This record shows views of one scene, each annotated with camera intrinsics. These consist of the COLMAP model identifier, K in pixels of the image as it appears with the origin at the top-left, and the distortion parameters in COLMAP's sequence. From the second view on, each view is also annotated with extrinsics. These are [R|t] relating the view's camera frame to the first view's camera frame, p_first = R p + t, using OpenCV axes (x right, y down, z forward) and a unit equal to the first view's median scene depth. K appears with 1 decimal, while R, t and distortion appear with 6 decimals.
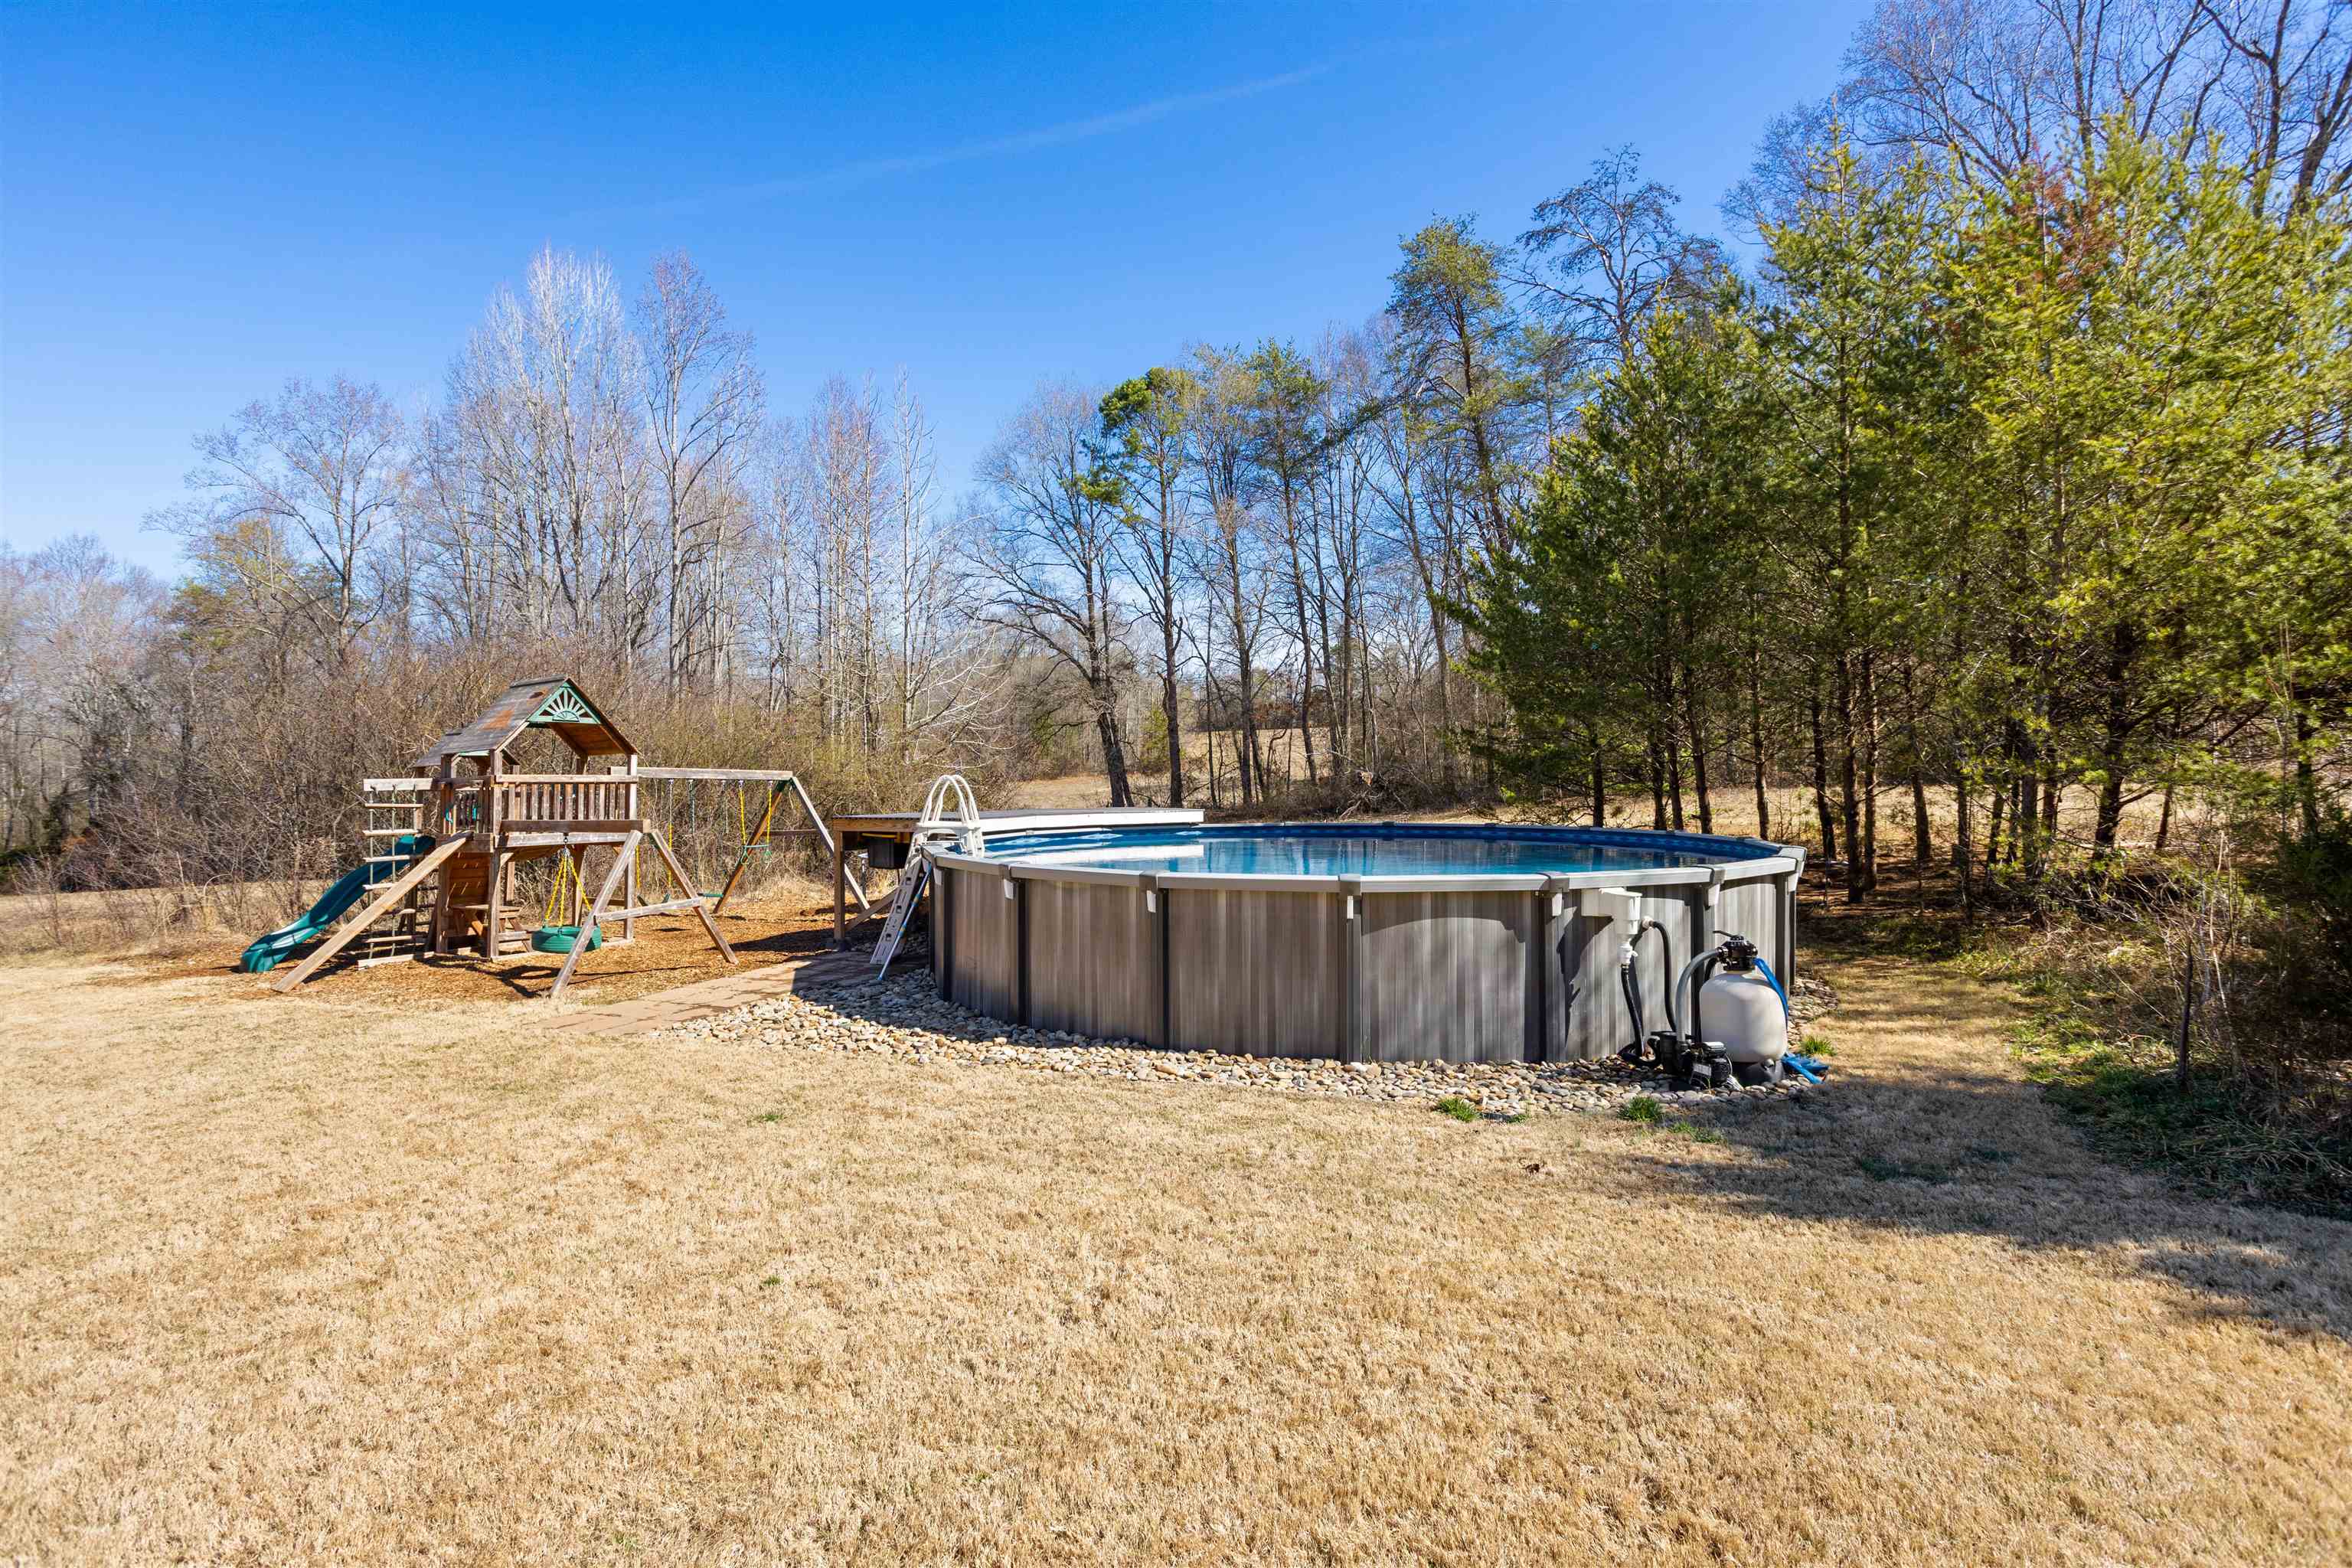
lens RADIAL K [[1155.4, 0, 1176.8], [0, 1155.4, 787.1], [0, 0, 1]] dist [-0.048708, 0.028513]
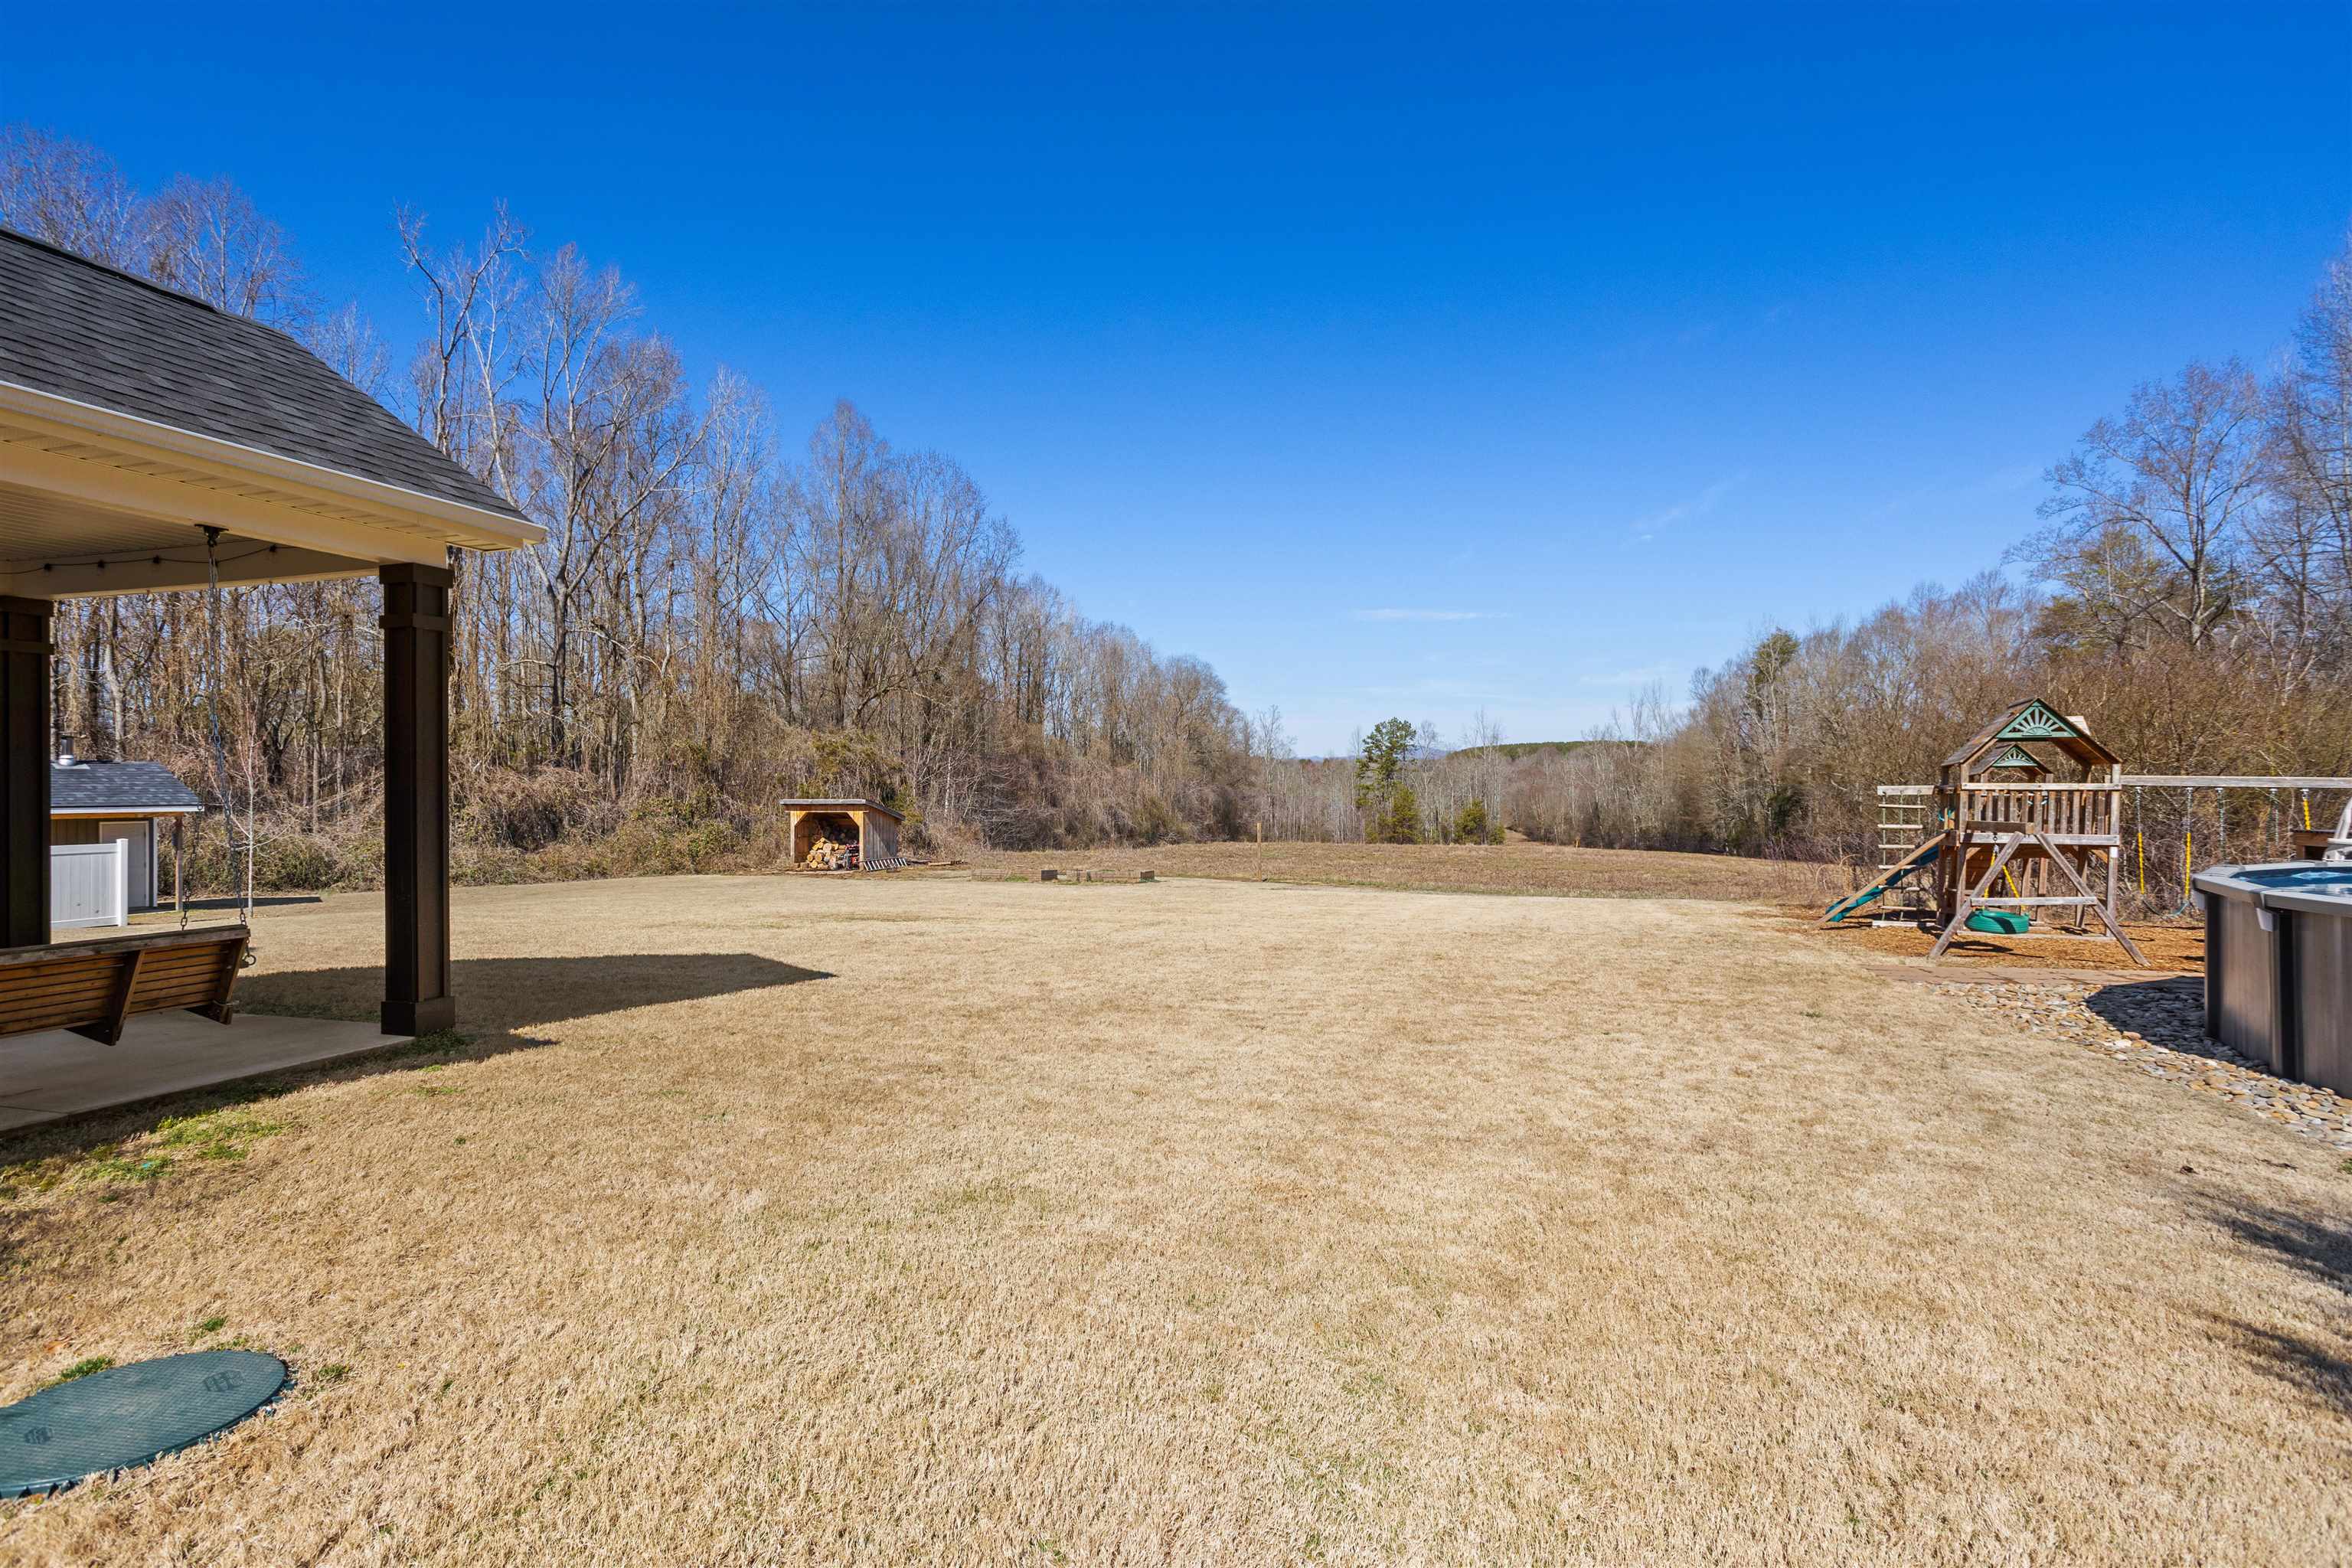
lens RADIAL K [[1155.4, 0, 1178.0], [0, 1155.4, 779.7], [0, 0, 1]] dist [-0.048708, 0.028513]
pose [[0.164693, 0.000023, -0.986345, 0.431948], [-0.008908, 0.999959, -0.001464, -0.004988], [0.986305, 0.009027, 0.164686, -0.030211]]
